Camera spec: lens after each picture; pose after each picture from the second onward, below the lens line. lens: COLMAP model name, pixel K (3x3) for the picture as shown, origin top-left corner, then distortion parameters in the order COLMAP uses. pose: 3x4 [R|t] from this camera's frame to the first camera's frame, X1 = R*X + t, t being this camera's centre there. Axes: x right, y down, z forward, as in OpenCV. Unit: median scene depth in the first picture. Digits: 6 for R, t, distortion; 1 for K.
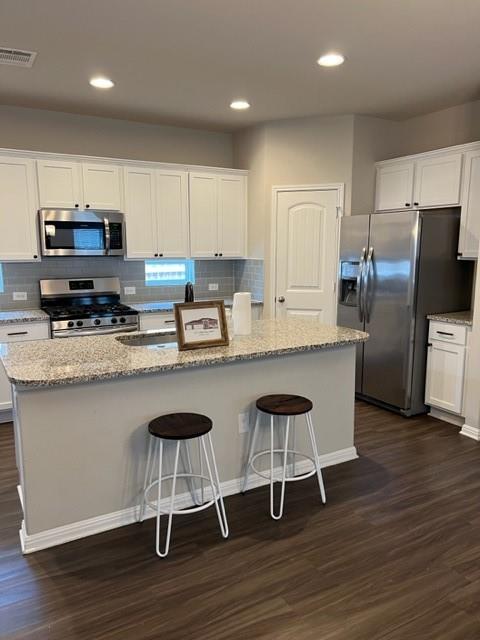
lens RADIAL K [[486.0, 0, 236.8], [0, 486.0, 320.2], [0, 0, 1]] dist [0.057461, -0.058726]
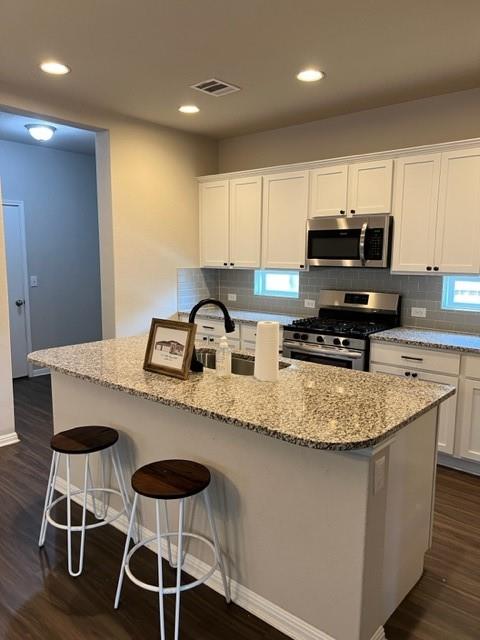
lens RADIAL K [[486.0, 0, 241.4], [0, 486.0, 318.2], [0, 0, 1]] dist [0.057461, -0.058726]
pose [[0.318262, 0.126891, -0.939472, 0.490547], [-0.147841, 0.985520, 0.083027, -0.084200], [0.936404, 0.112468, 0.332413, 0.530730]]
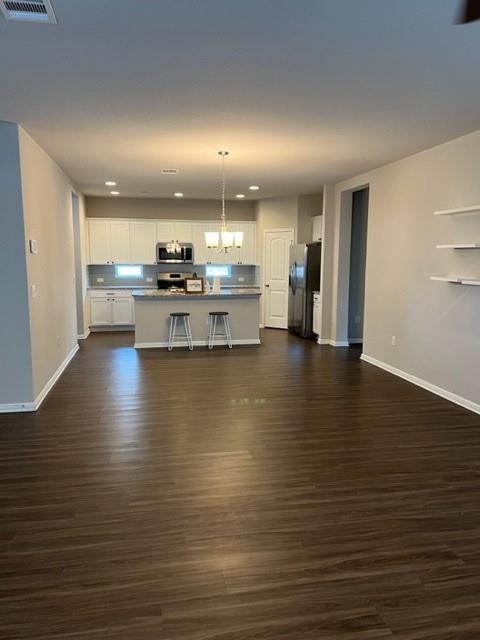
lens RADIAL K [[486.0, 0, 243.5], [0, 486.0, 322.6], [0, 0, 1]] dist [0.057461, -0.058726]
pose [[0.948694, 0.044717, -0.313018, 0.717416], [-0.051695, 0.998564, -0.014024, 0.163720], [0.311941, 0.029486, 0.949644, -1.055144]]
